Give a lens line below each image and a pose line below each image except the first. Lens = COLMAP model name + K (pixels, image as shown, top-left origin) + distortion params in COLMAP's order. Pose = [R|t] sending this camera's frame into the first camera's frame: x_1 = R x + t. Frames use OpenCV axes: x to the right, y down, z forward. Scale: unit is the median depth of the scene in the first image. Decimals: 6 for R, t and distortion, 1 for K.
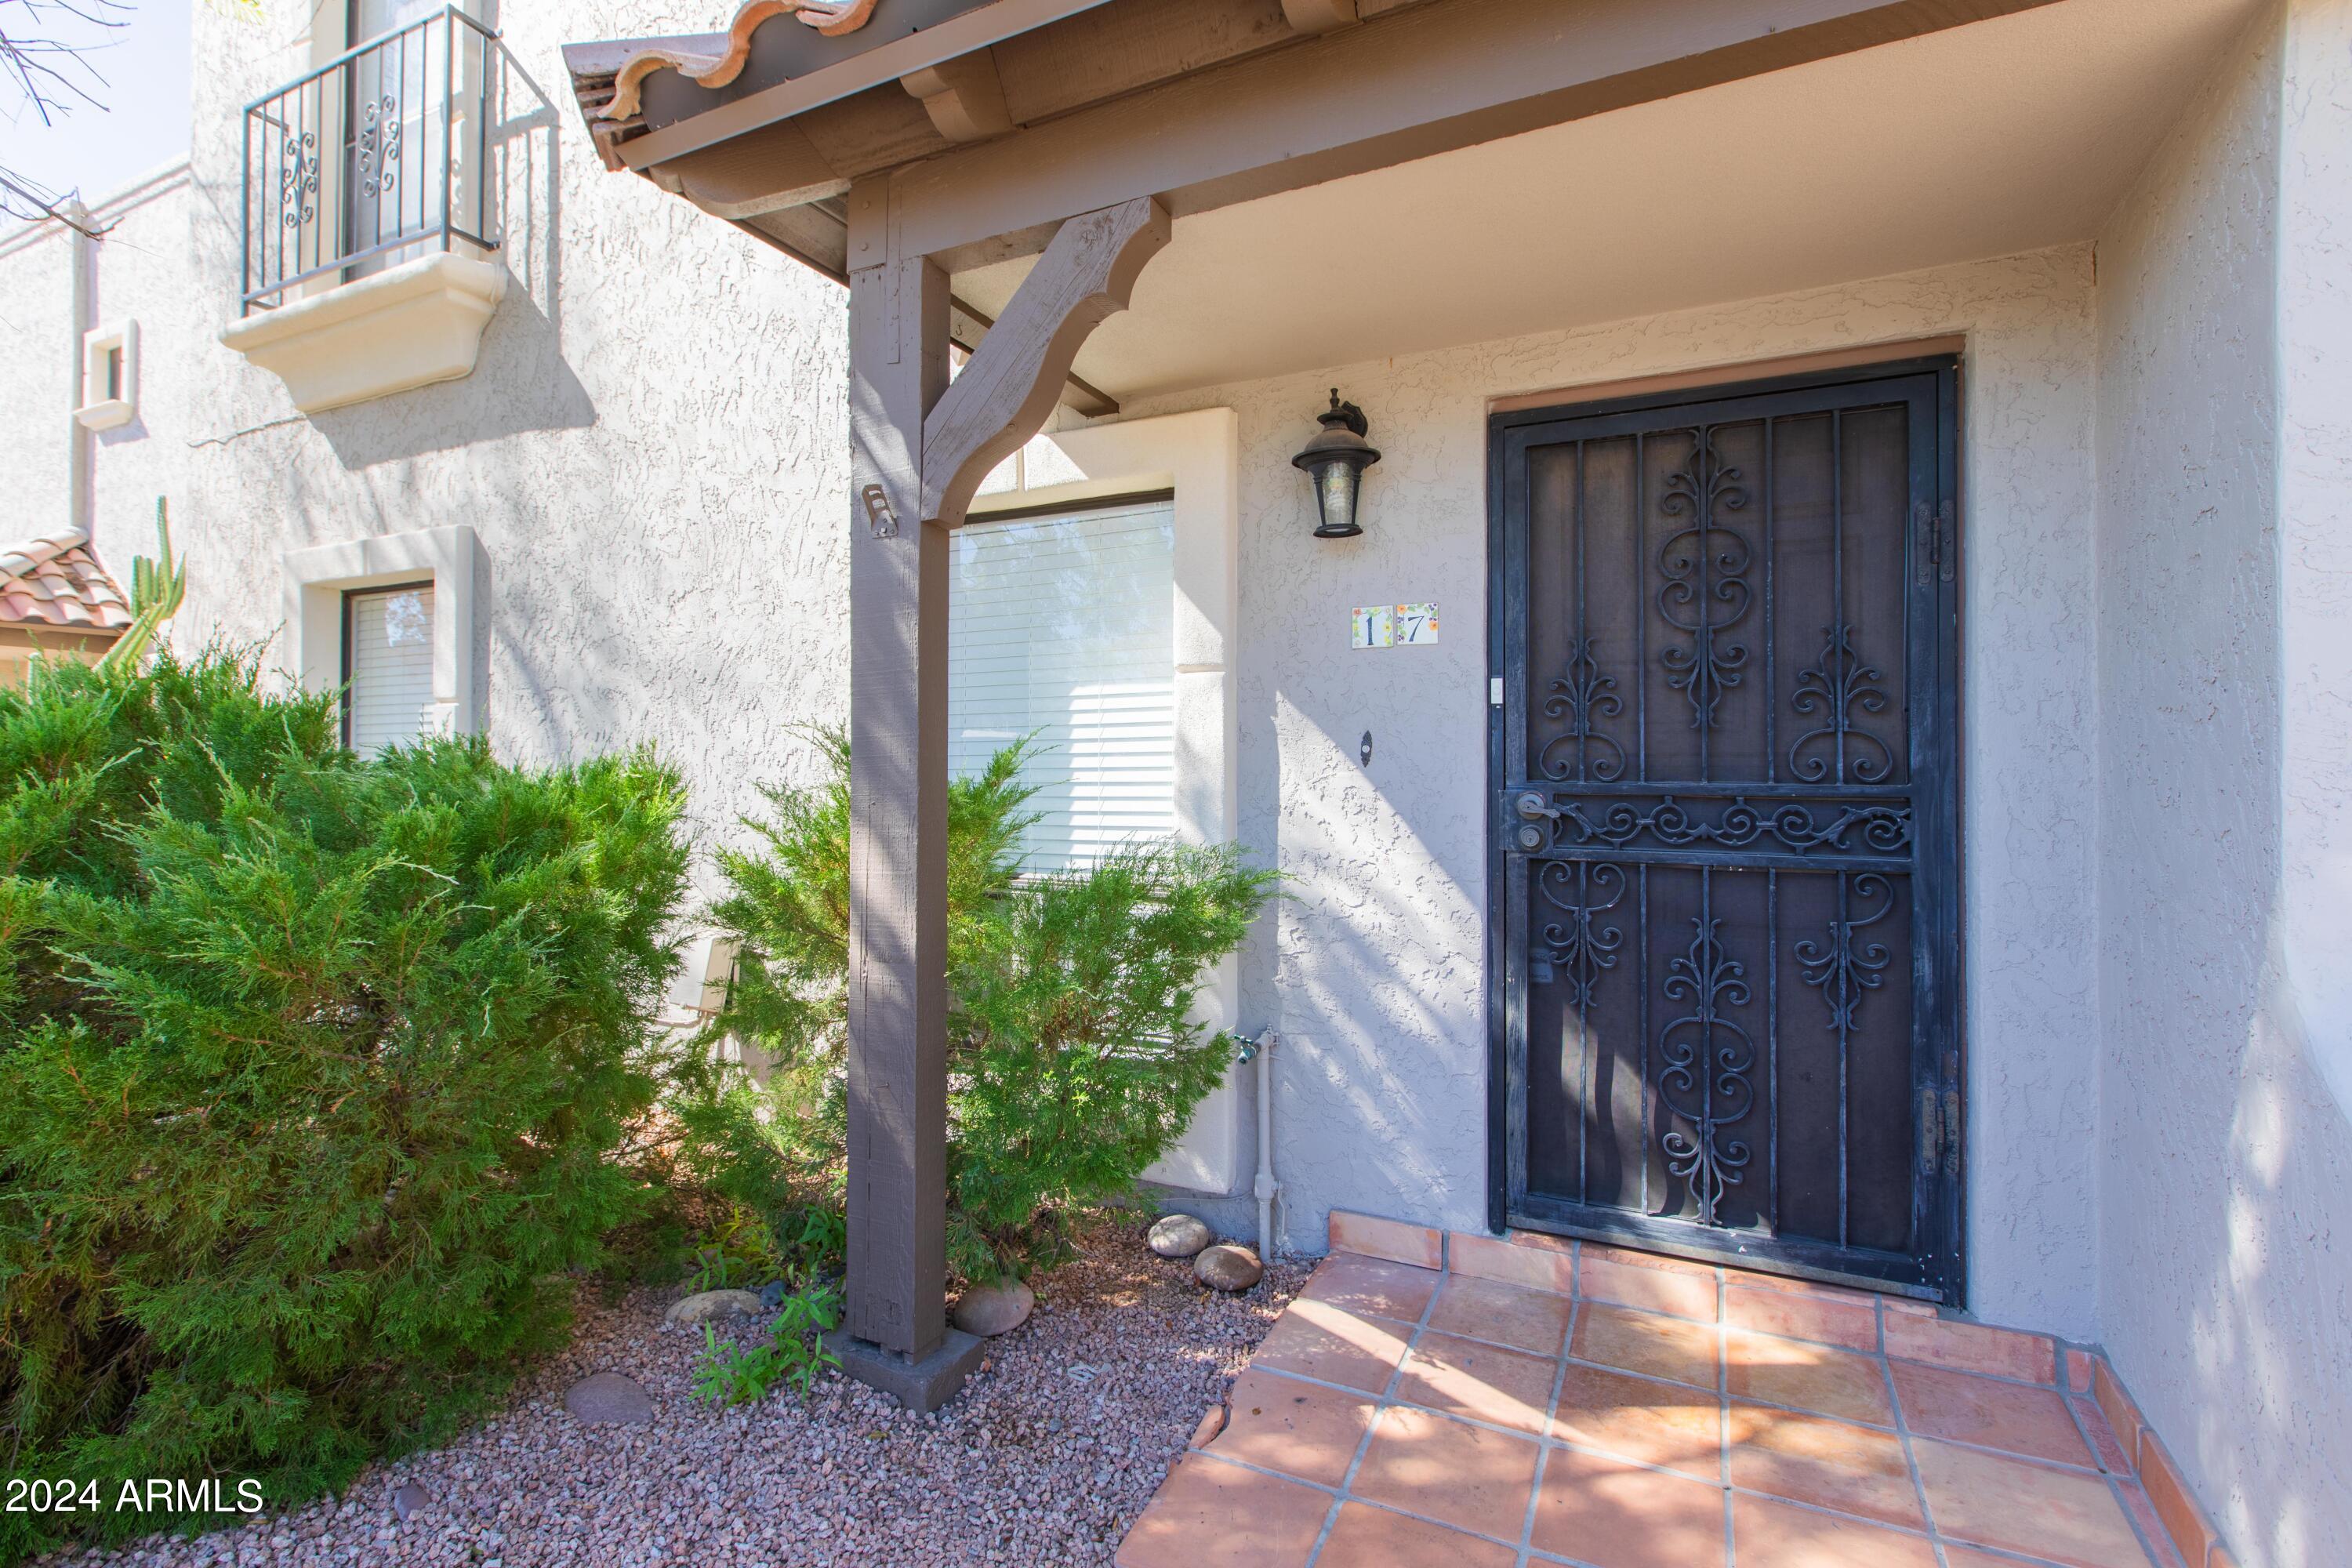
lens RADIAL K [[1073.0, 0, 1177.9], [0, 1073.0, 759.6], [0, 0, 1]] dist [0.003403, 0.000480]
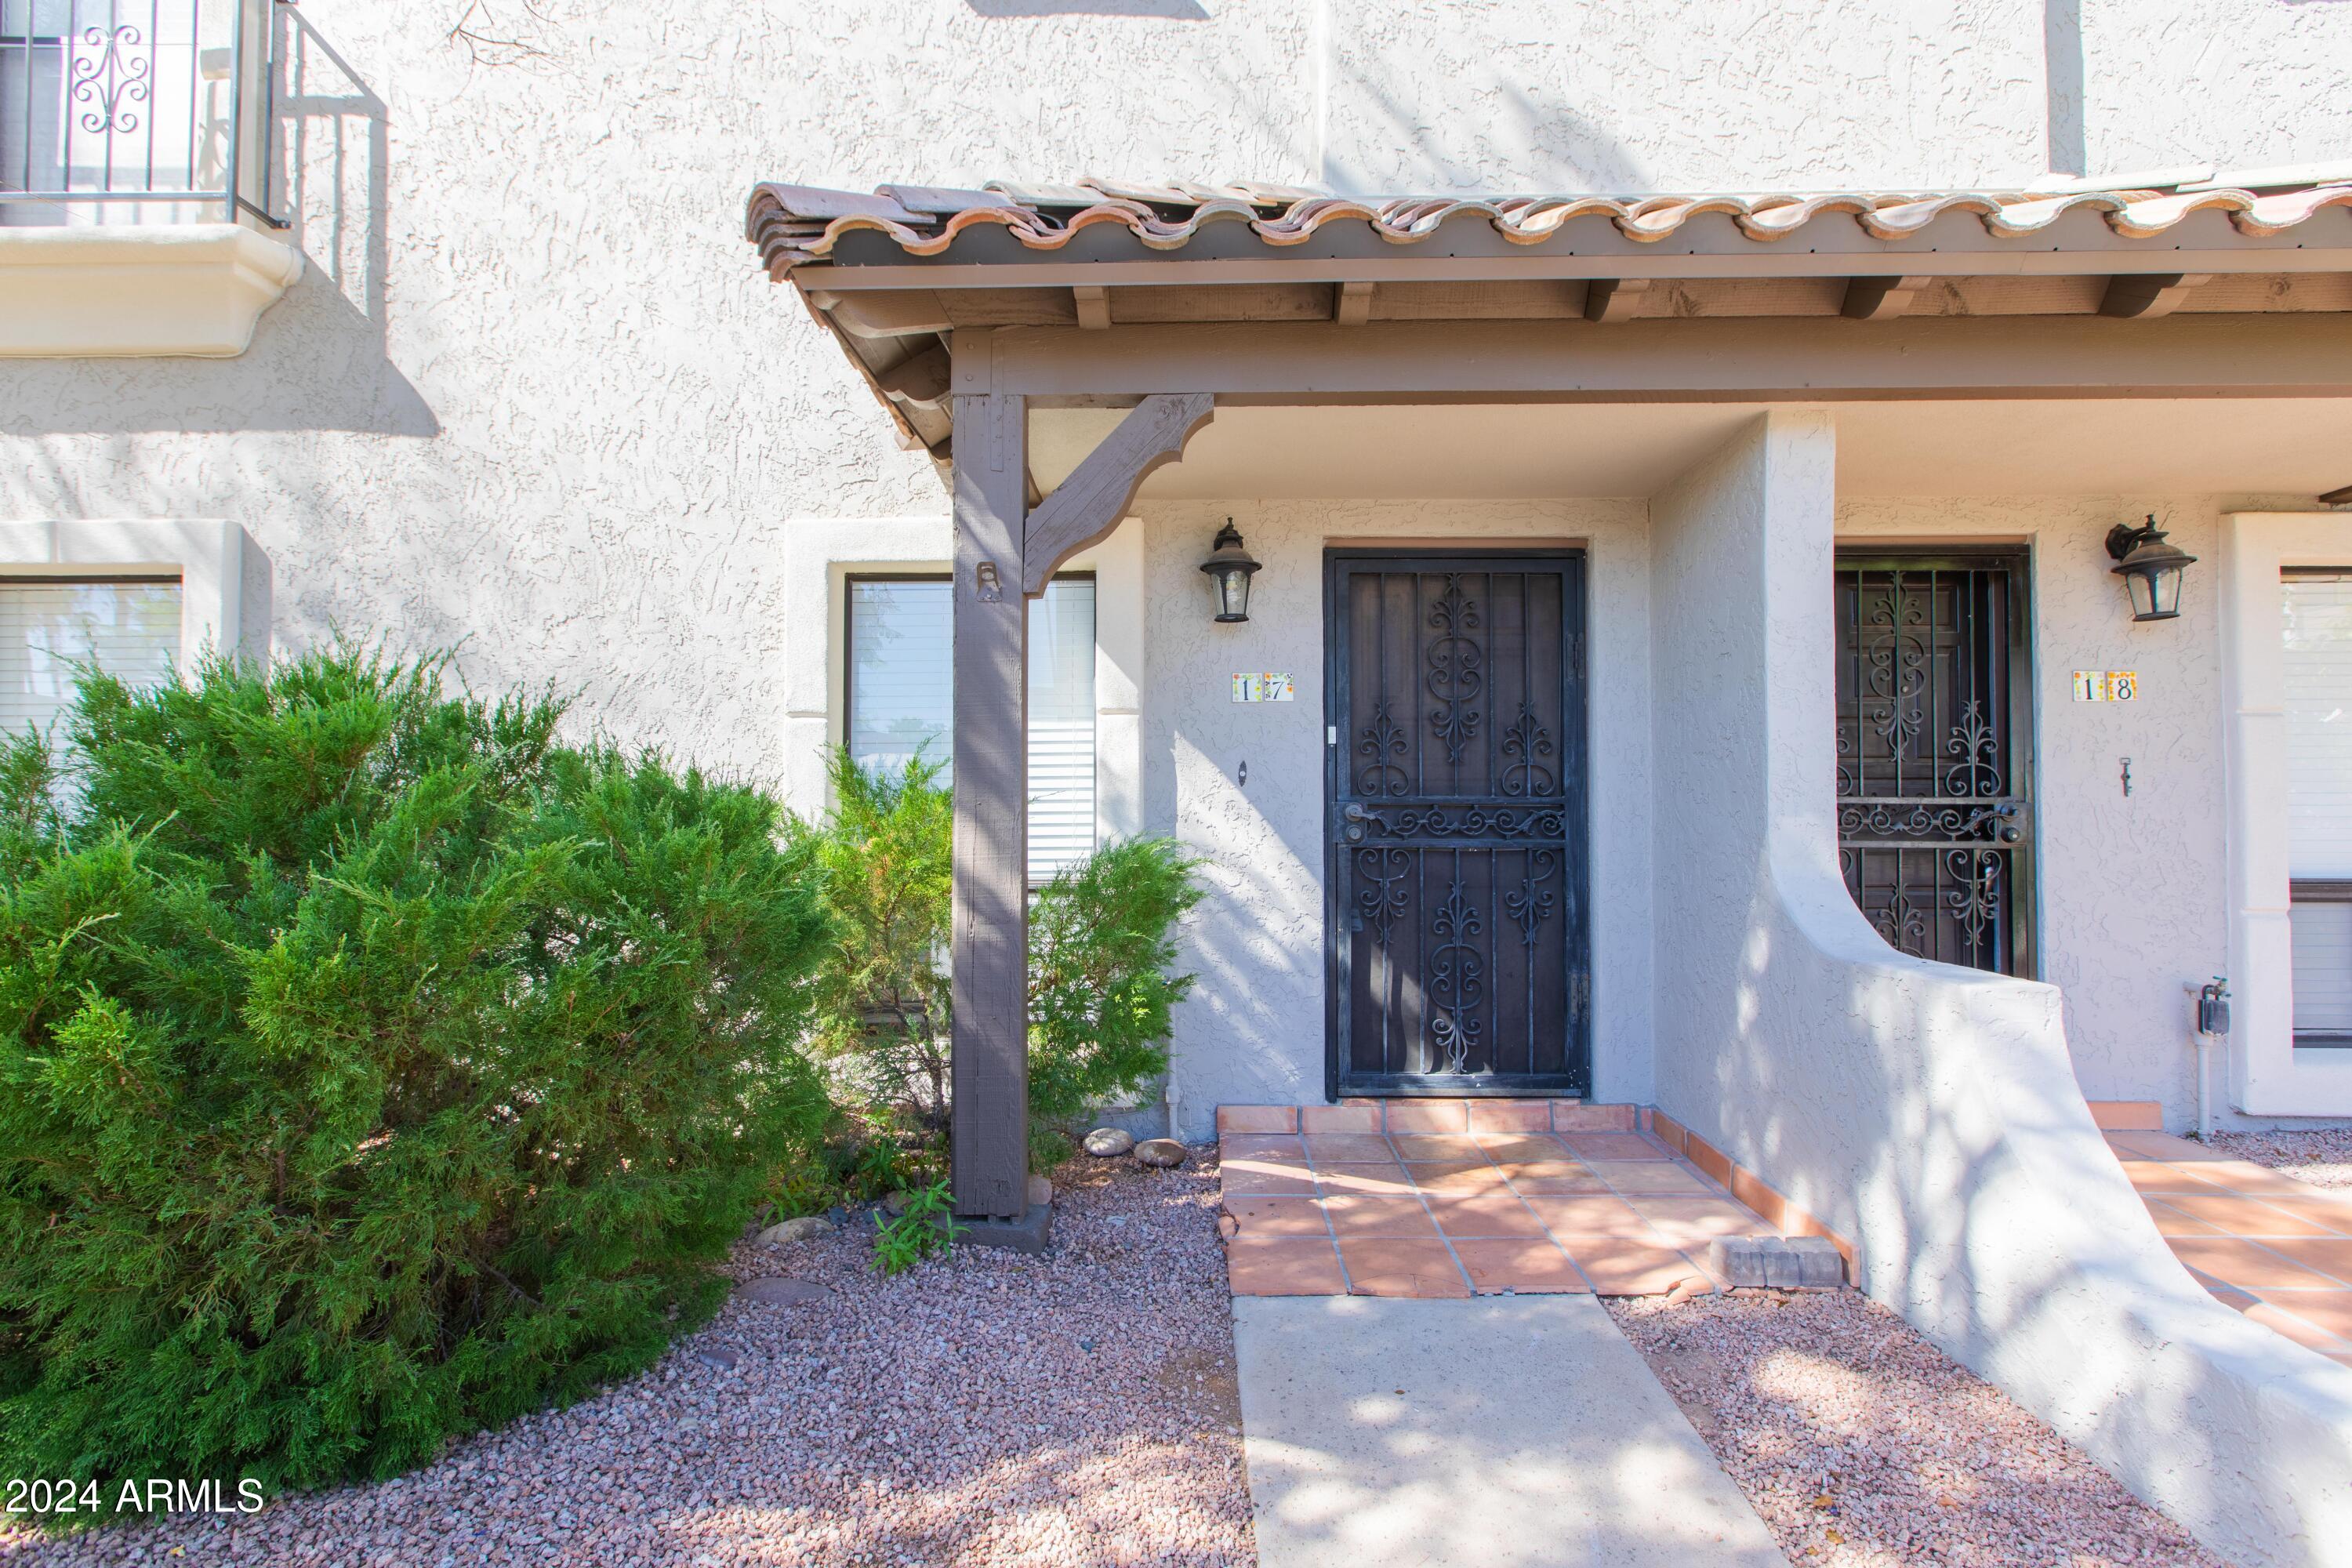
lens RADIAL K [[1059.7, 0, 1172.0], [0, 1059.7, 791.0], [0, 0, 1]] dist [0.001957, -0.000147]
pose [[0.907211, 0.007227, 0.420614, -0.514146], [-0.001833, 0.999911, -0.013228, 0.032658], [-0.420672, 0.011230, 0.907143, -0.232267]]
